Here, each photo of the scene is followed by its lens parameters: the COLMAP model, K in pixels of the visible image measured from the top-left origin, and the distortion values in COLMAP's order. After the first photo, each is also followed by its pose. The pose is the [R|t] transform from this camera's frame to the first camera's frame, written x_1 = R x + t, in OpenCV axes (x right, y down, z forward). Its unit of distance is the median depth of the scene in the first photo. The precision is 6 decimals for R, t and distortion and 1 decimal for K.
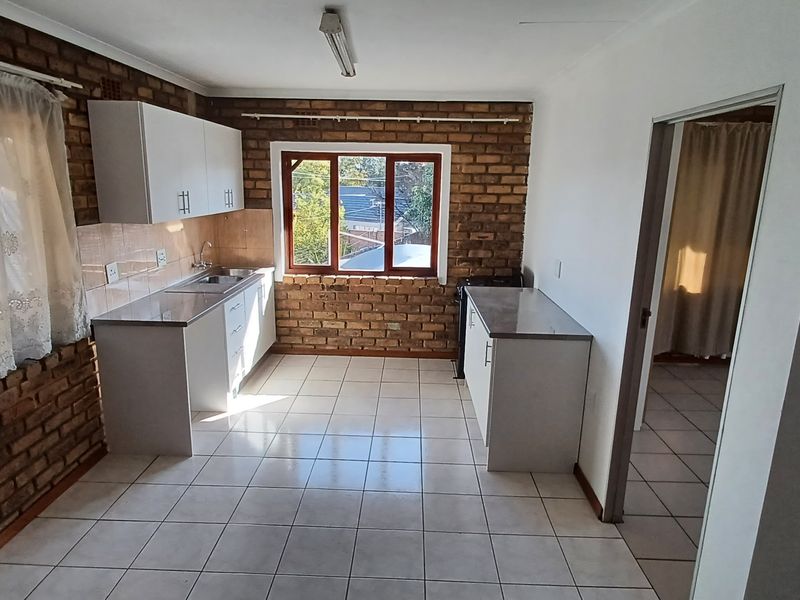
lens RADIAL K [[528.1, 0, 393.2], [0, 528.1, 293.3], [0, 0, 1]] dist [-0.014907, 0.016916]
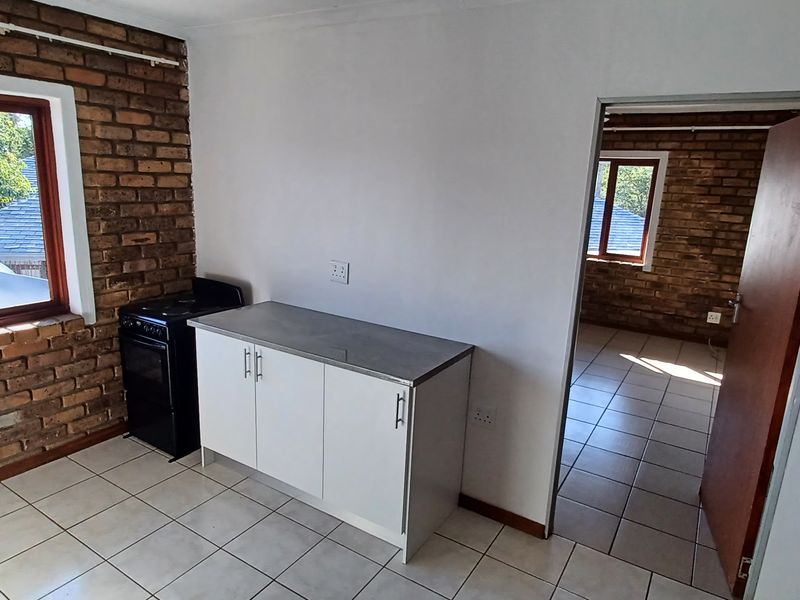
lens RADIAL K [[528.1, 0, 386.4], [0, 528.1, 301.9], [0, 0, 1]] dist [-0.014907, 0.016916]
pose [[0.514509, -0.194567, 0.835119, -0.240917], [0.152524, 0.979152, 0.134155, -0.074172], [-0.843811, 0.058352, 0.533459, 0.408875]]
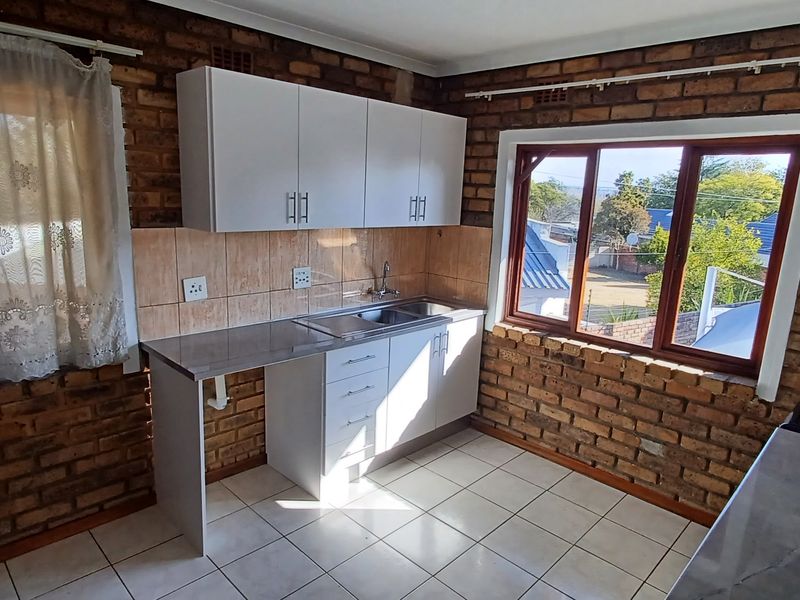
lens RADIAL K [[528.1, 0, 388.2], [0, 528.1, 300.7], [0, 0, 1]] dist [-0.014907, 0.016916]
pose [[0.732047, 0.150508, -0.664420, 0.155220], [-0.167499, 0.985116, 0.038605, -0.071264], [0.660341, 0.083029, 0.746362, 0.410981]]
